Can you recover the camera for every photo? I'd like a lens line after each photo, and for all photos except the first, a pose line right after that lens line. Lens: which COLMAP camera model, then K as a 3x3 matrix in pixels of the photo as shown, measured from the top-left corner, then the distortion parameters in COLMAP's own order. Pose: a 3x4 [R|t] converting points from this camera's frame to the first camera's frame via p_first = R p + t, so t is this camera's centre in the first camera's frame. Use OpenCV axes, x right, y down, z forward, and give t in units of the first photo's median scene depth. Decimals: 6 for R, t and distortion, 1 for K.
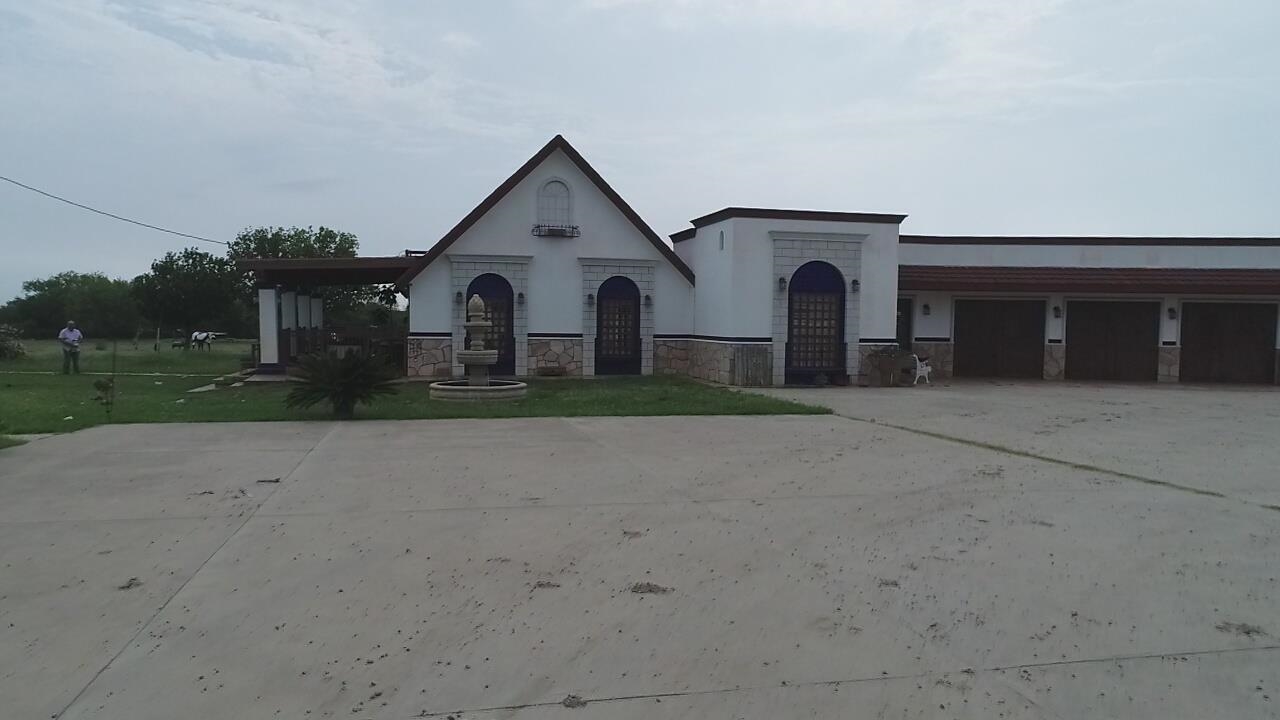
lens RADIAL K [[891.8, 0, 639.2], [0, 891.8, 366.1], [0, 0, 1]] dist [-0.000446, -0.000331]
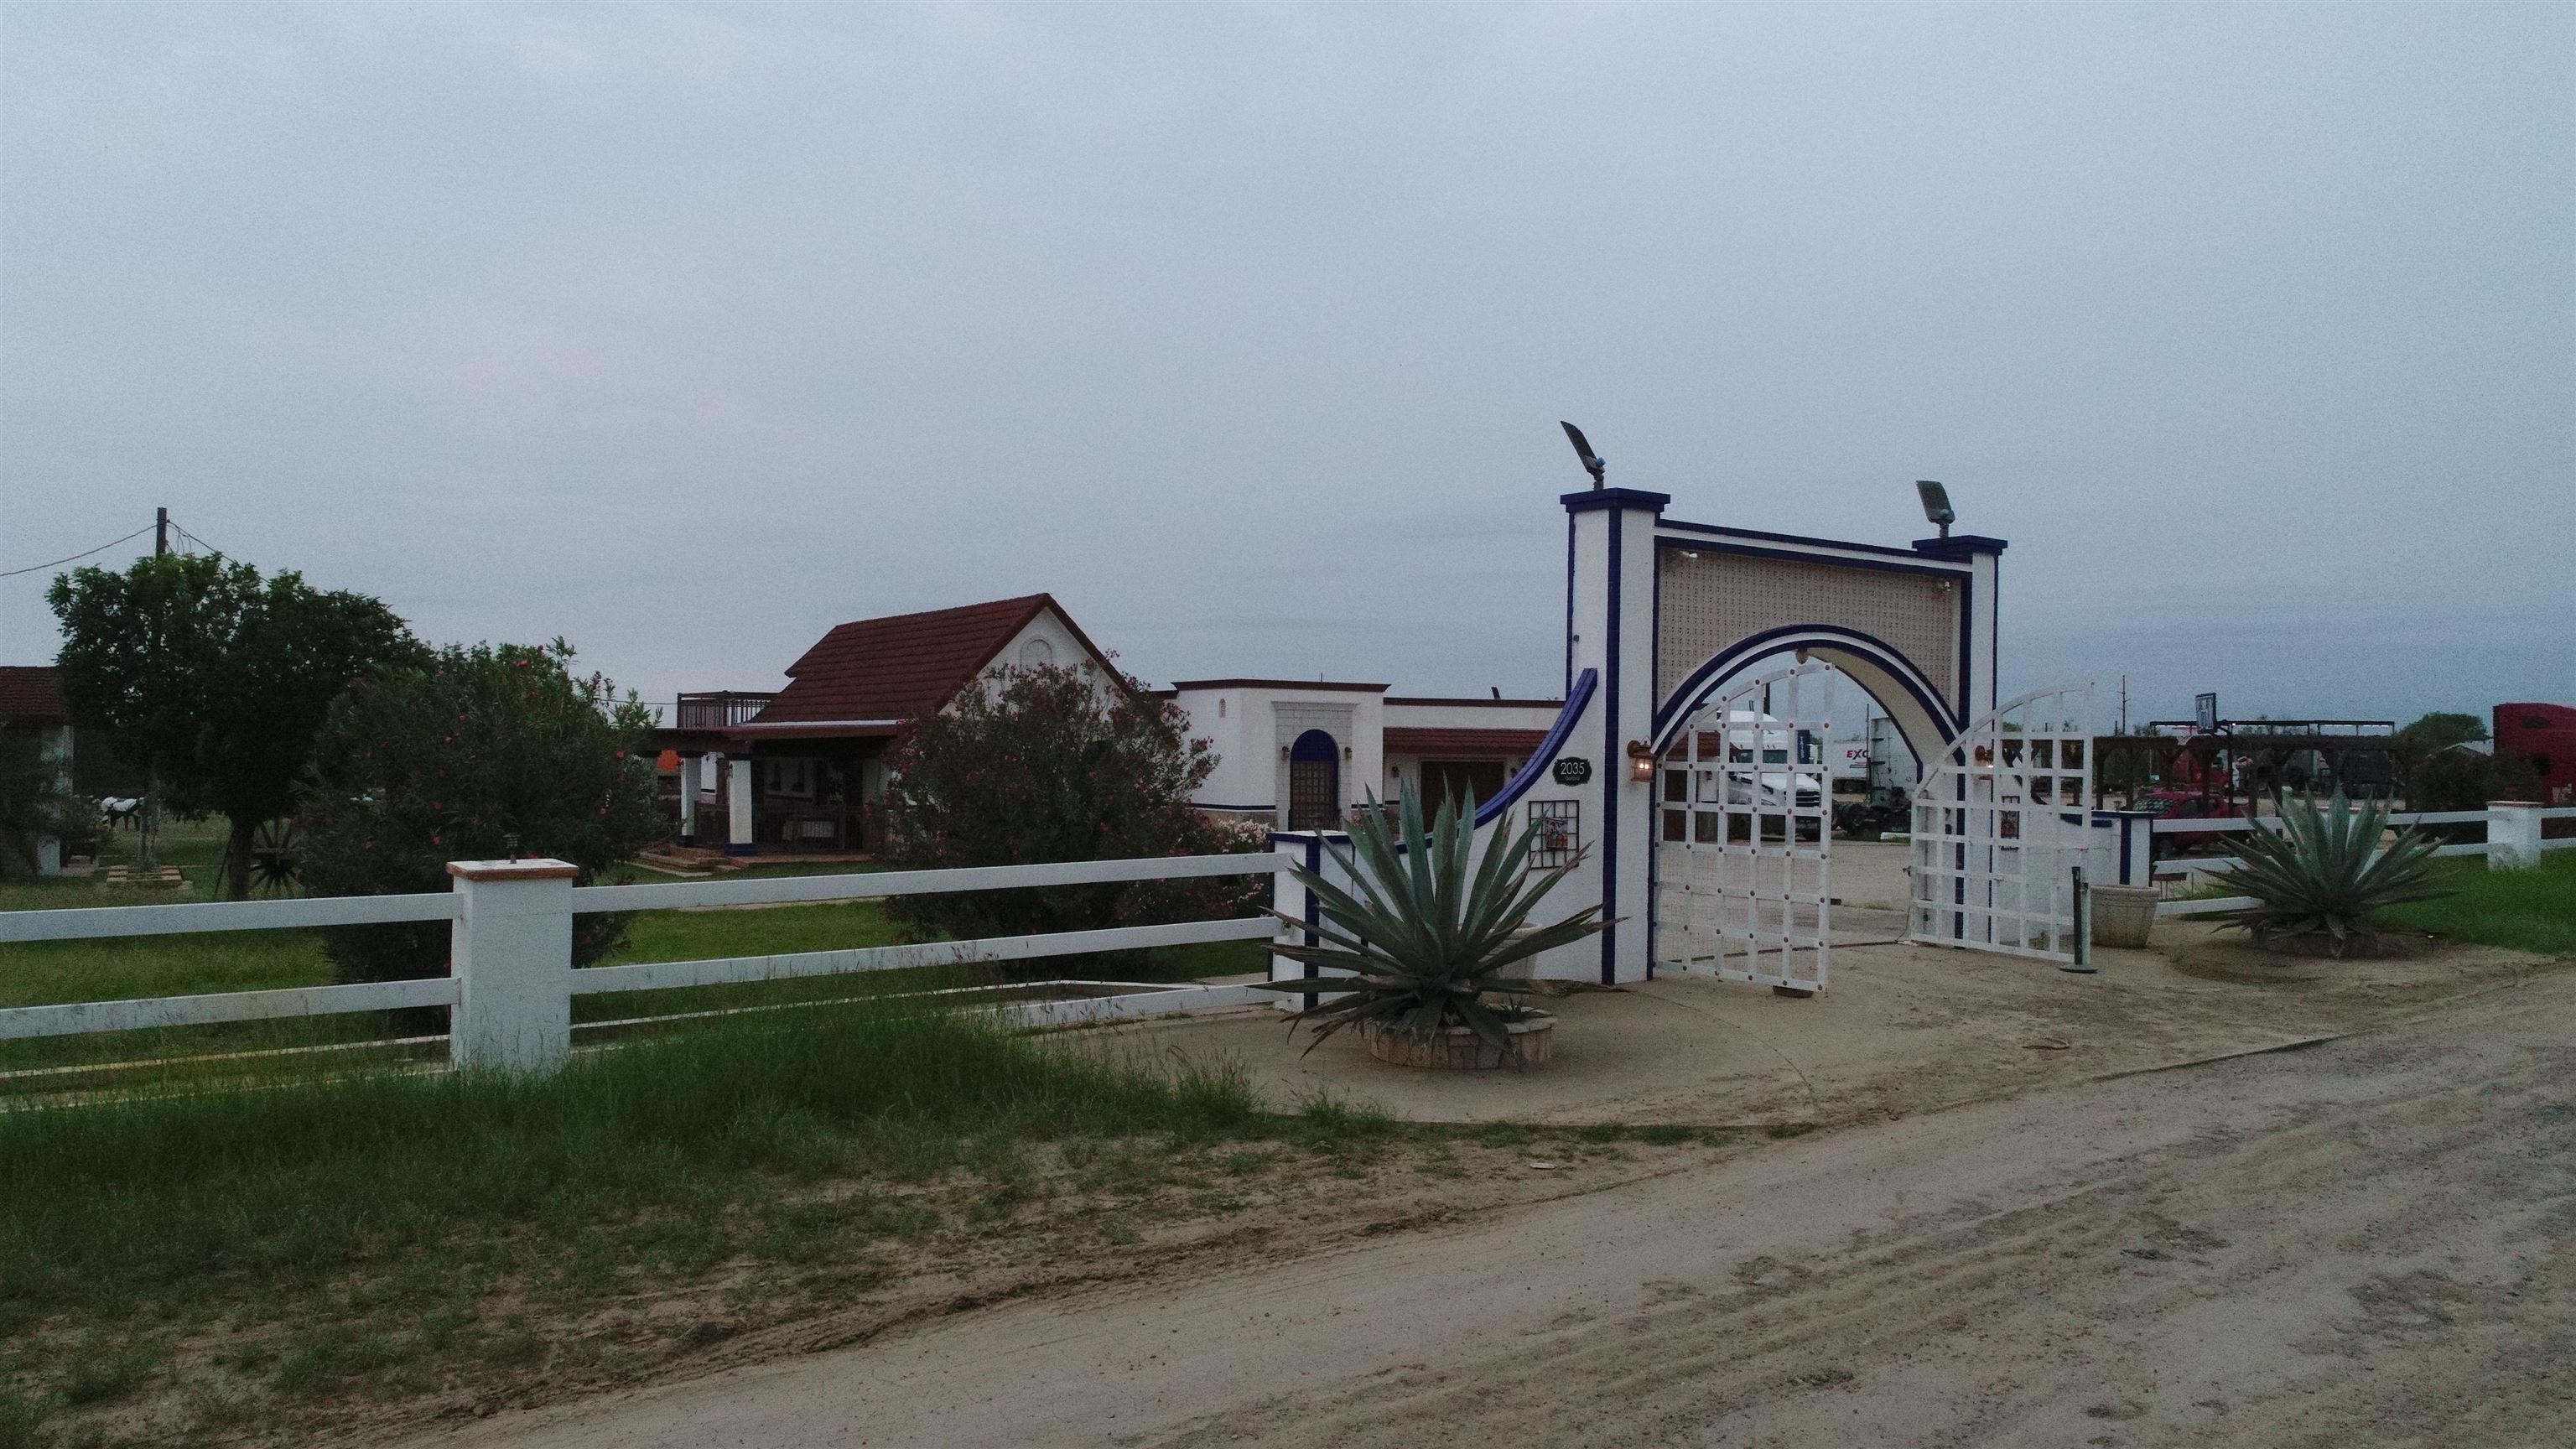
lens RADIAL K [[1725.7, 0, 1288.0], [0, 1725.7, 724.5], [0, 0, 1]] dist [-0.000920, -0.001112]
pose [[0.931405, -0.000557, 0.363983, -0.508884], [0.023417, 0.998019, -0.058393, -0.007759], [-0.363230, 0.062911, 0.929573, -0.770481]]
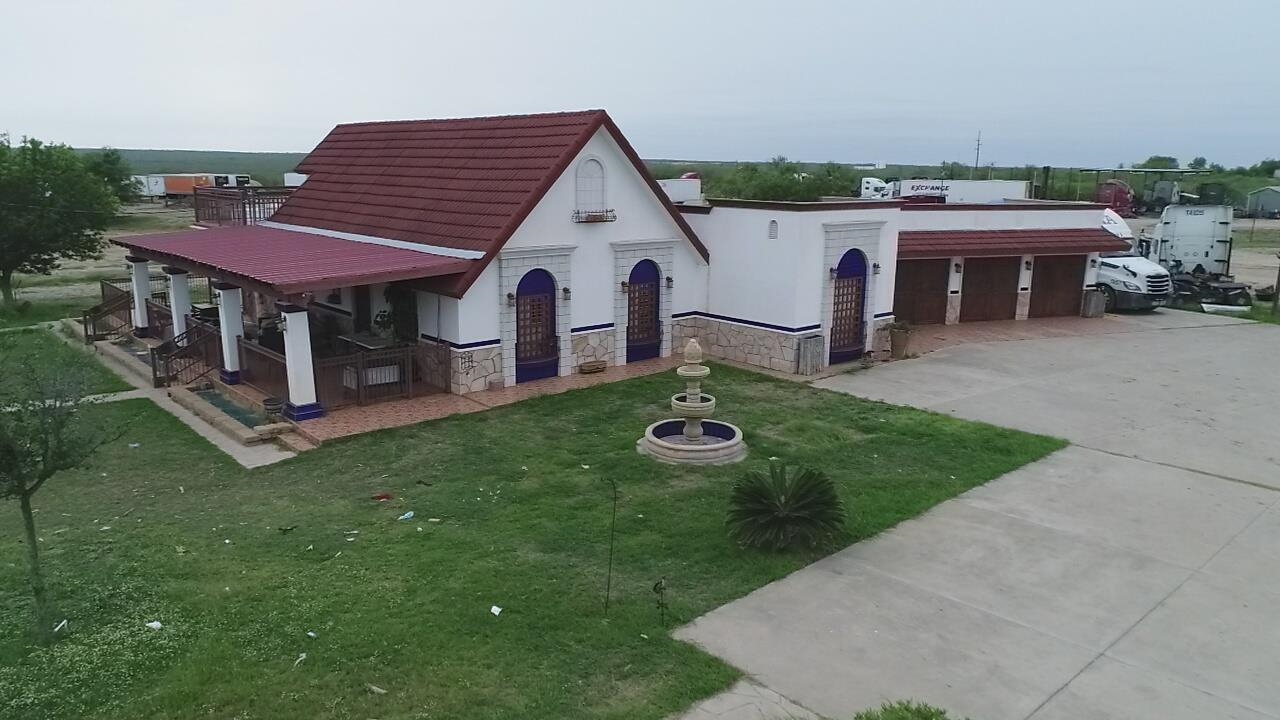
lens RADIAL K [[891.8, 0, 639.2], [0, 891.8, 366.1], [0, 0, 1]] dist [-0.000446, -0.000331]
pose [[0.877479, -0.106008, 0.467752, -0.495635], [0.021882, 0.983101, 0.181753, -0.165303], [-0.479115, -0.149249, 0.864970, 0.167627]]
